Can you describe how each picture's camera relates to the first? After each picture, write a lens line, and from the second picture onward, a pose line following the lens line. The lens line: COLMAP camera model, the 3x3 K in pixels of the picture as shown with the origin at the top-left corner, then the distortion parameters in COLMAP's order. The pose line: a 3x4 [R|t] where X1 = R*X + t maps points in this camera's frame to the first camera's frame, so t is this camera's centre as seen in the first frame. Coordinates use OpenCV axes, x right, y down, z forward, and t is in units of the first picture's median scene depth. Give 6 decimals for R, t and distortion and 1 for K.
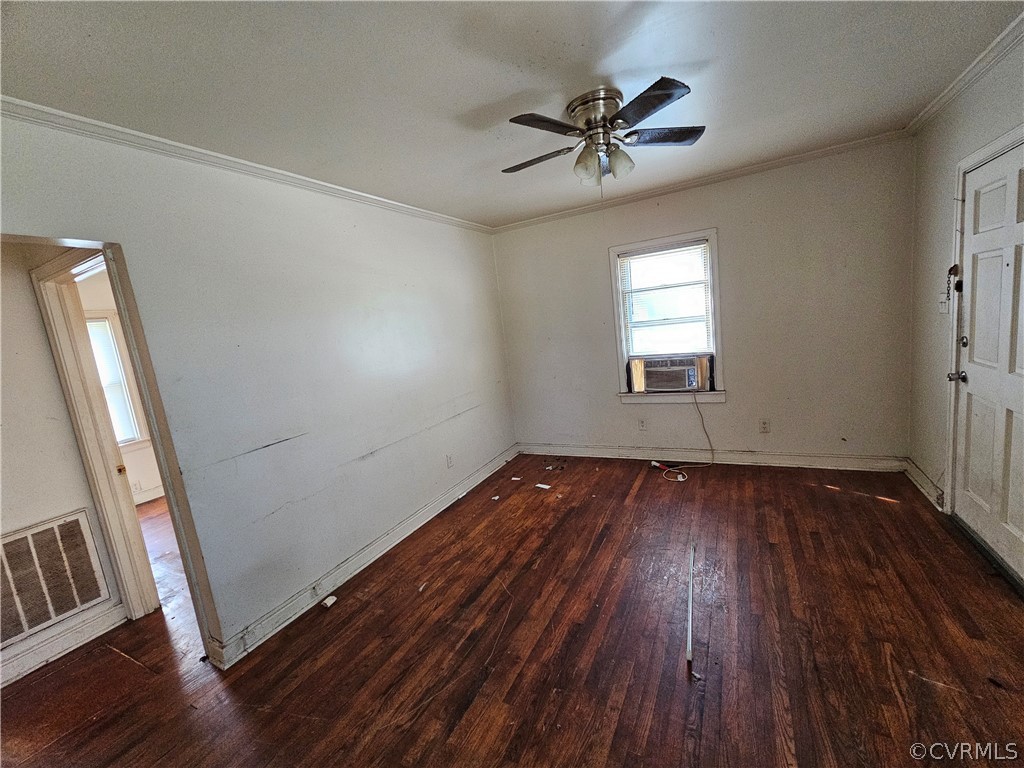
lens RADIAL K [[416.3, 0, 518.2], [0, 416.3, 380.7], [0, 0, 1]] dist [0.001932, 0.000513]
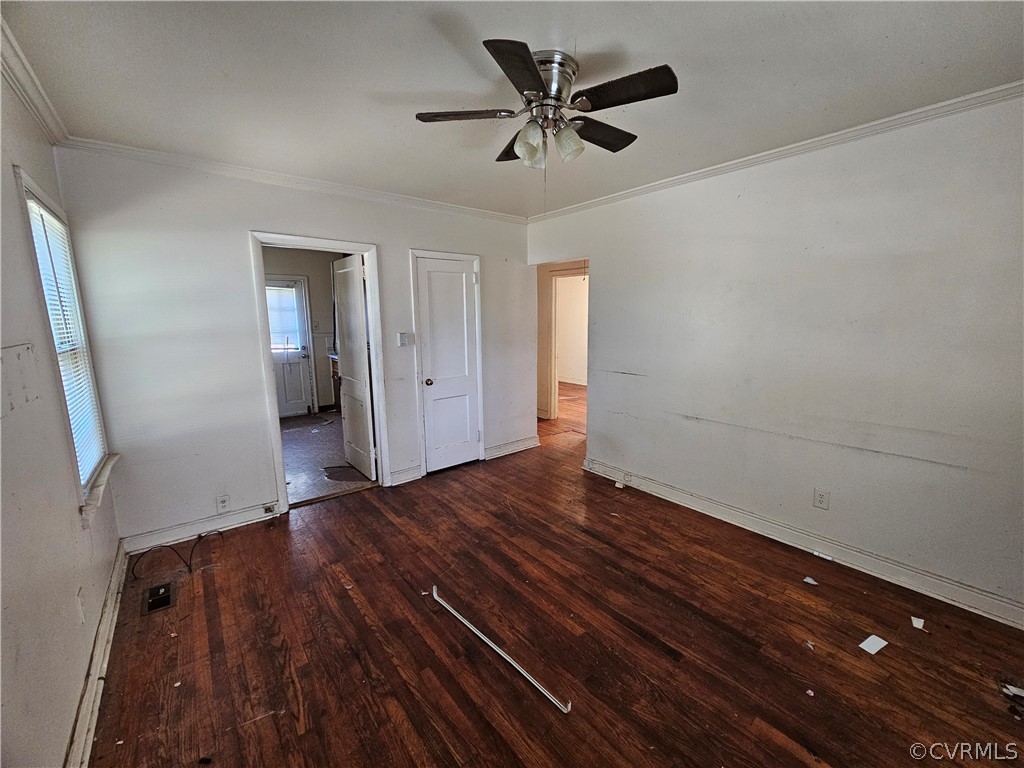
lens RADIAL K [[416.3, 0, 519.1], [0, 416.3, 381.2], [0, 0, 1]] dist [0.001932, 0.000513]
pose [[-0.388794, 0.258924, -0.884193, 0.795895], [-0.081461, 0.946278, 0.312924, -0.229567], [0.917717, 0.193690, -0.346815, 0.974339]]
